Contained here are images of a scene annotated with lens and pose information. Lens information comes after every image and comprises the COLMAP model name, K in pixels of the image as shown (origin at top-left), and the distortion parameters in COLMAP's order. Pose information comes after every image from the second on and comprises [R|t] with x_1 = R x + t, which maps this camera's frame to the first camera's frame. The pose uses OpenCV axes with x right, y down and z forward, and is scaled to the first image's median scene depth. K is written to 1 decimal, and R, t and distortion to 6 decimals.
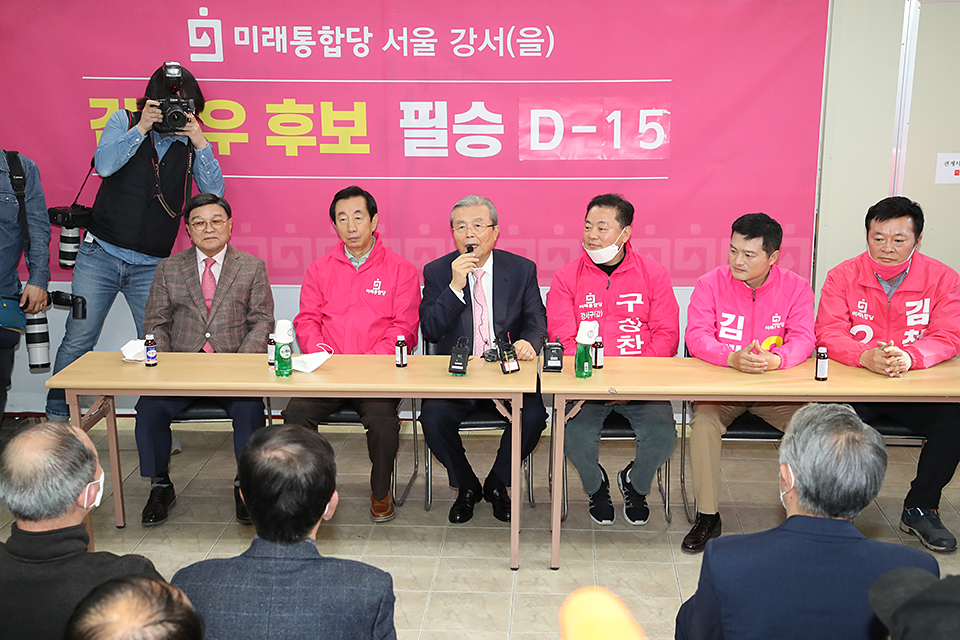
lens RADIAL K [[1274.3, 0, 481.9], [0, 1274.3, 328.6], [0, 0, 1]] dist [0.150360, -0.009318]
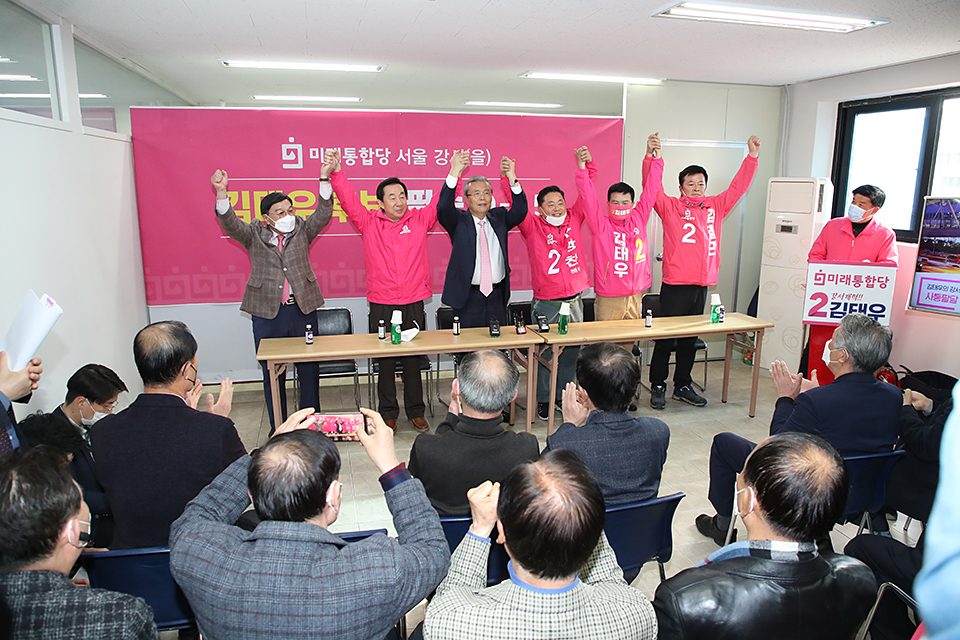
lens RADIAL K [[678.4, 0, 478.1], [0, 678.4, 320.8], [0, 0, 1]] dist [-0.089424, 0.071021]
pose [[0.953103, -0.056542, 0.297318, -0.257602], [0.063298, 0.997908, -0.013136, 0.020379], [-0.295954, 0.031340, 0.954688, 0.092795]]
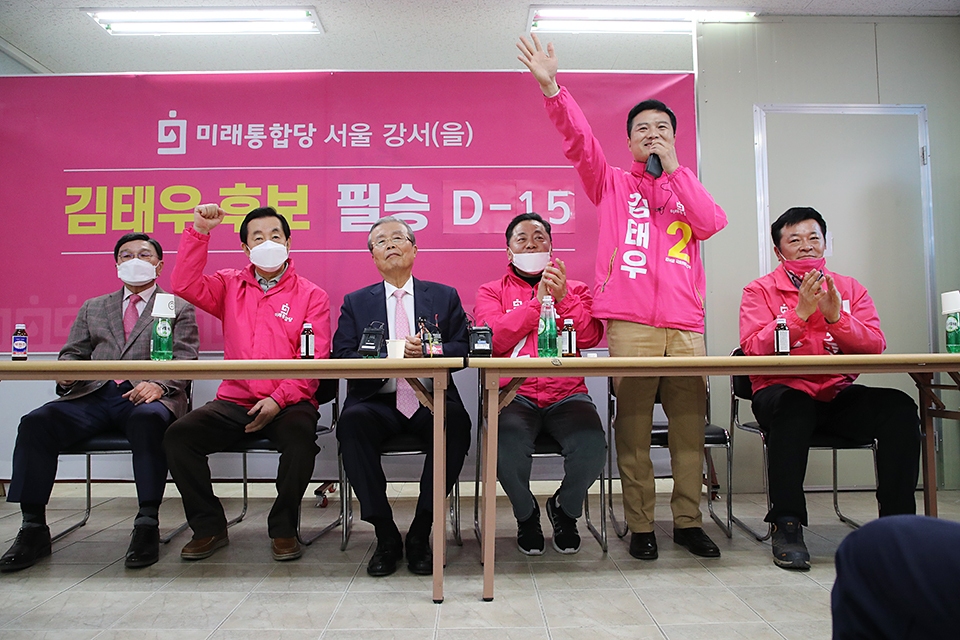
lens RADIAL K [[690.5, 0, 481.8], [0, 690.5, 321.1], [0, 0, 1]] dist [-0.050896, 0.008230]
pose [[0.996994, -0.000153, 0.077478, 0.015931], [0.022781, 0.956373, -0.291257, 0.120135], [-0.074053, 0.292147, 0.953502, 0.448797]]
